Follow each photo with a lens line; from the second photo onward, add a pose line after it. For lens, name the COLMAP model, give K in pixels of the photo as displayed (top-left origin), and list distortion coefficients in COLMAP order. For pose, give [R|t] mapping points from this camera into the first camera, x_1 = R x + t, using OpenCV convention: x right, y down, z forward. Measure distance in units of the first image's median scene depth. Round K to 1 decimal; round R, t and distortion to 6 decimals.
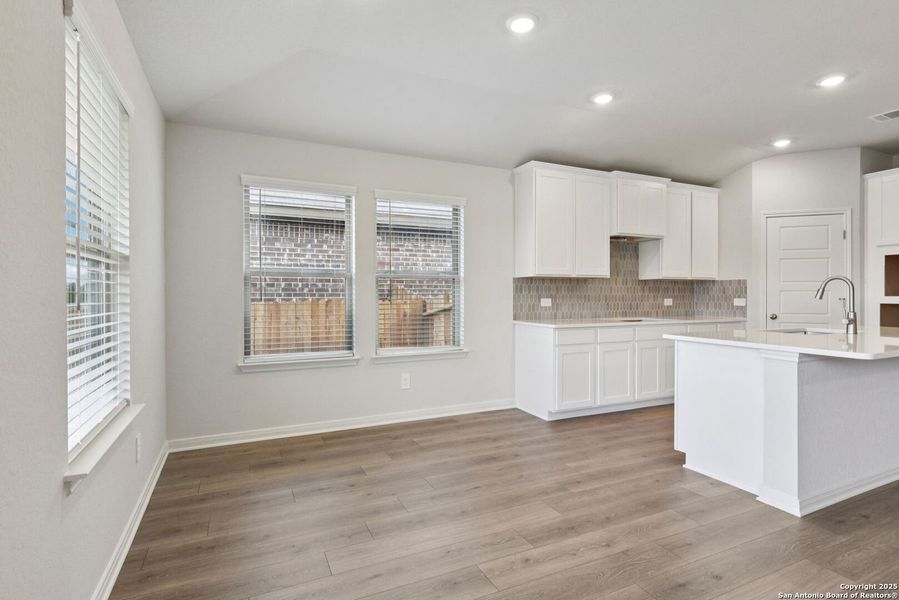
lens RADIAL K [[446.2, 0, 447.5], [0, 446.2, 295.7], [0, 0, 1]] dist [0.004032, -0.000700]
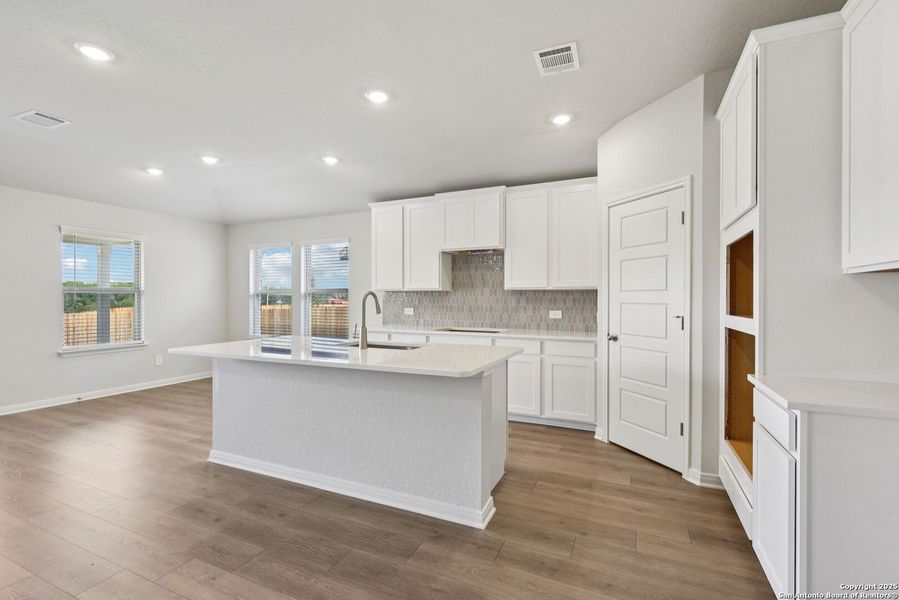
lens RADIAL K [[409.1, 0, 447.0], [0, 409.1, 298.1], [0, 0, 1]] dist [0.007294, 0.000113]
pose [[0.643918, -0.000863, -0.765094, 1.179147], [-0.003907, 0.999983, -0.004416, -0.017401], [0.765085, 0.005833, 0.643903, 0.371557]]
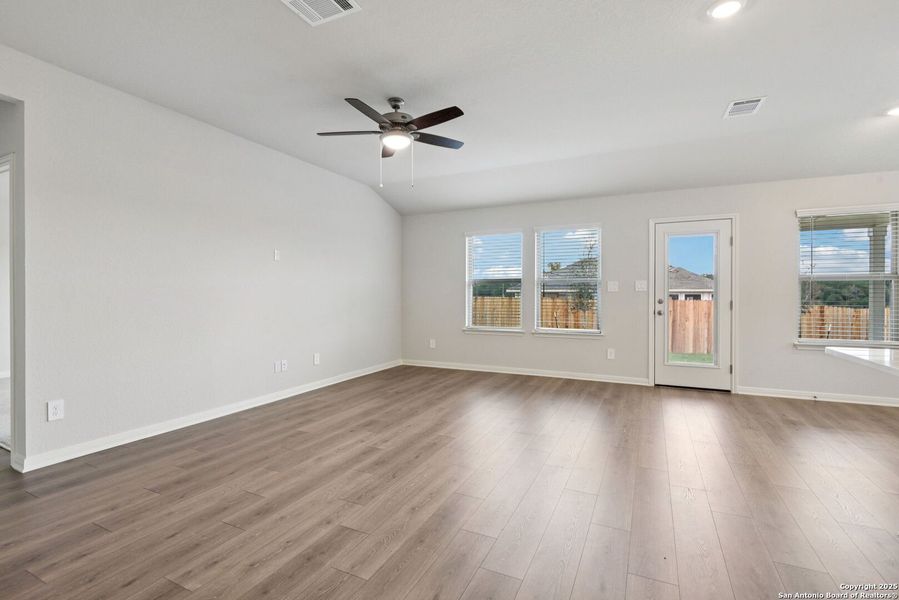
lens RADIAL K [[420.4, 0, 446.0], [0, 420.4, 296.9], [0, 0, 1]] dist [-0.000618, -0.008347]
pose [[-0.777310, 0.003360, -0.629109, 1.042485], [-0.002035, 0.999967, 0.007855, 0.000050], [0.629115, 0.007386, -0.777277, 0.547778]]
